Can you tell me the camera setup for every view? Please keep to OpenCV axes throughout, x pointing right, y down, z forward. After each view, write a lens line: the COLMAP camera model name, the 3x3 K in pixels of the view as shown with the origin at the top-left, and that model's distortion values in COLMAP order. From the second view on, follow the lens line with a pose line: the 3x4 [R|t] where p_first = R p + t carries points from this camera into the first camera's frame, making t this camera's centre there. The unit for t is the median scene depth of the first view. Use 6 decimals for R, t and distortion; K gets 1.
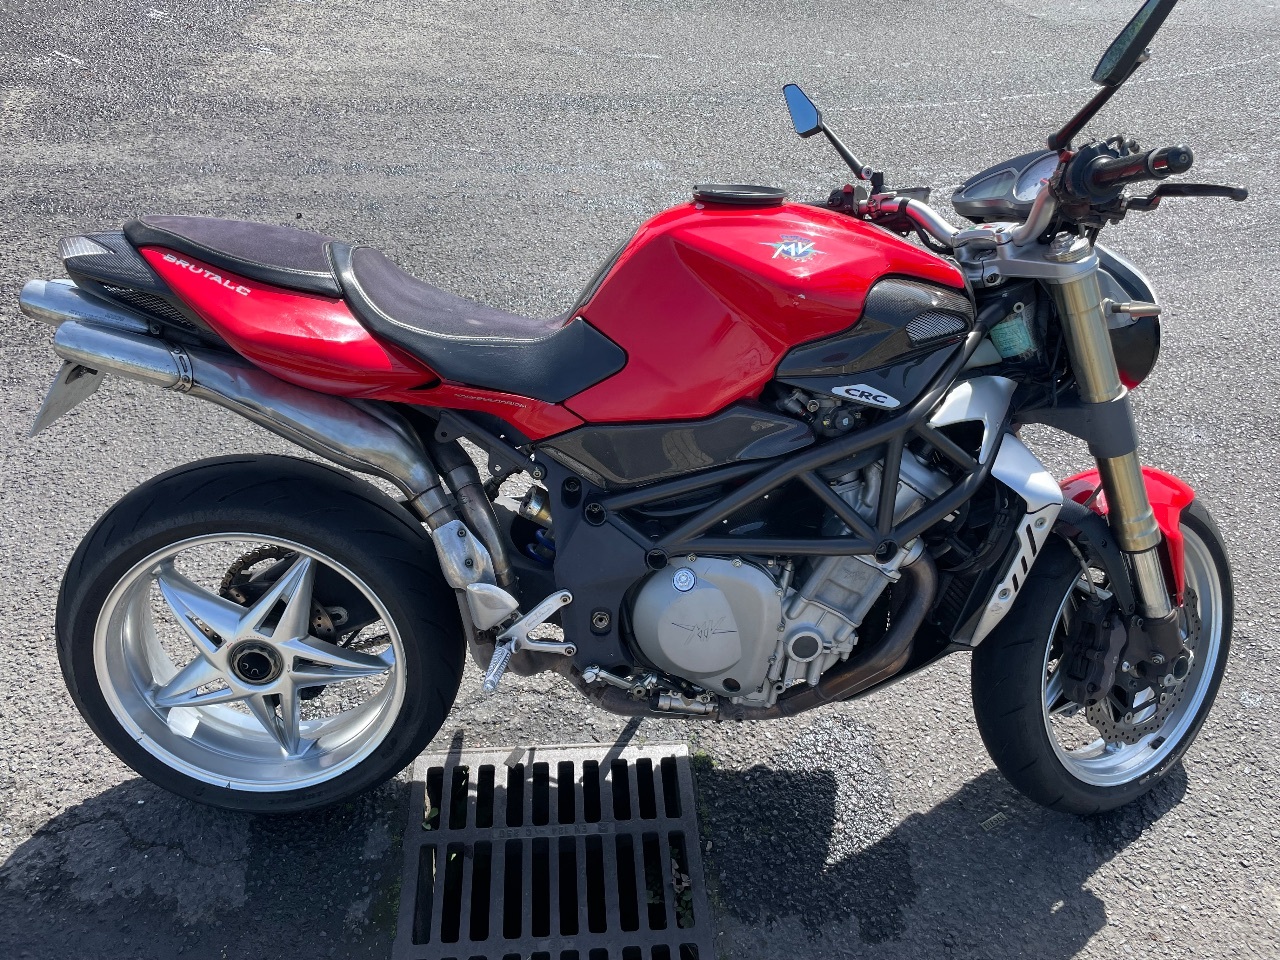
lens RADIAL K [[985.9, 0, 663.8], [0, 985.9, 479.0], [0, 0, 1]] dist [0.076561, -0.105713]
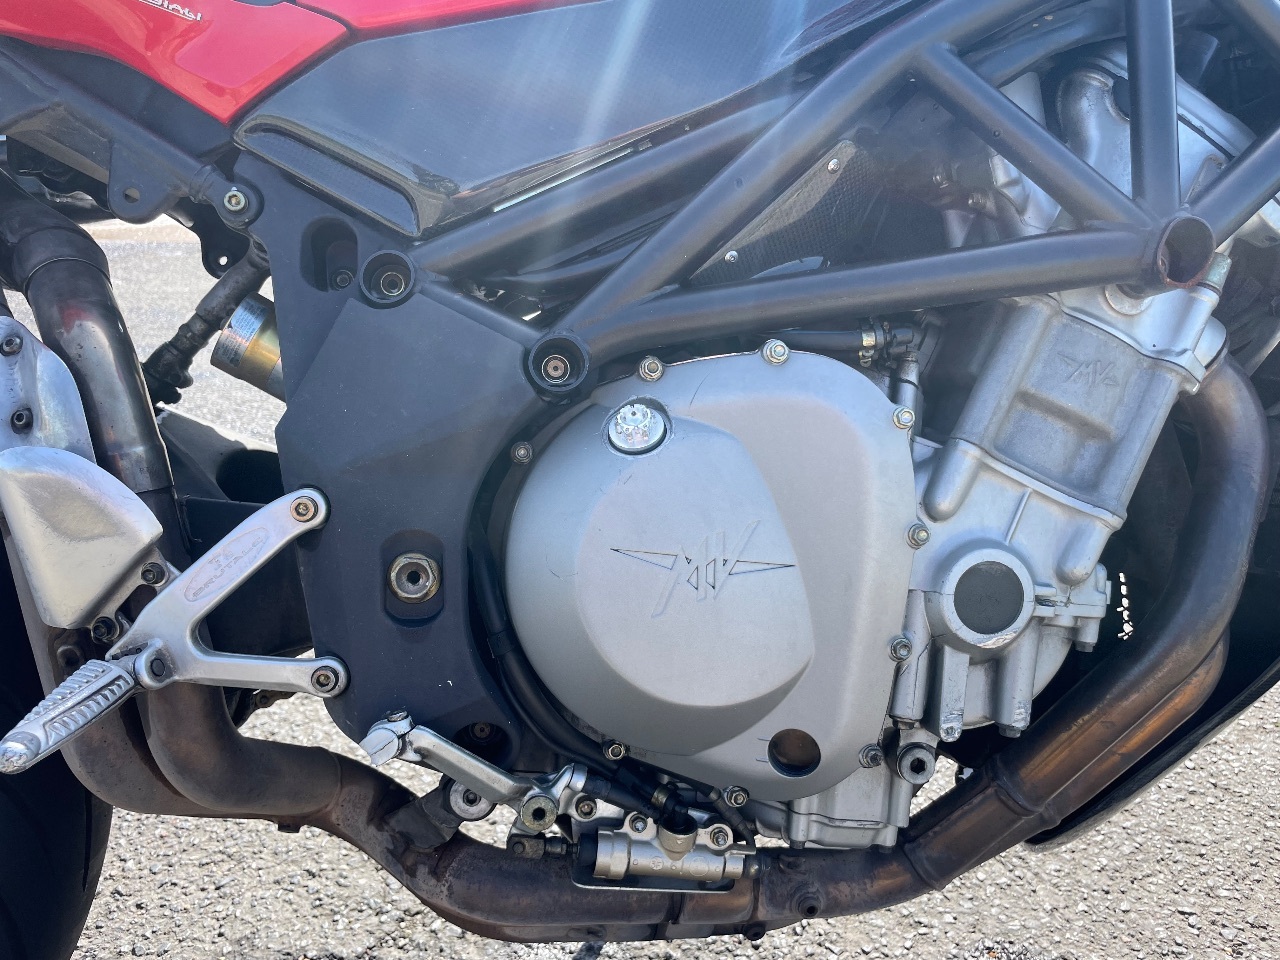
lens RADIAL K [[985.9, 0, 663.8], [0, 985.9, 479.0], [0, 0, 1]] dist [0.076561, -0.105713]
pose [[0.994634, -0.070112, 0.076073, 0.001304], [0.092324, 0.933345, -0.346905, 0.243200], [-0.046681, 0.352067, 0.934810, 0.650872]]
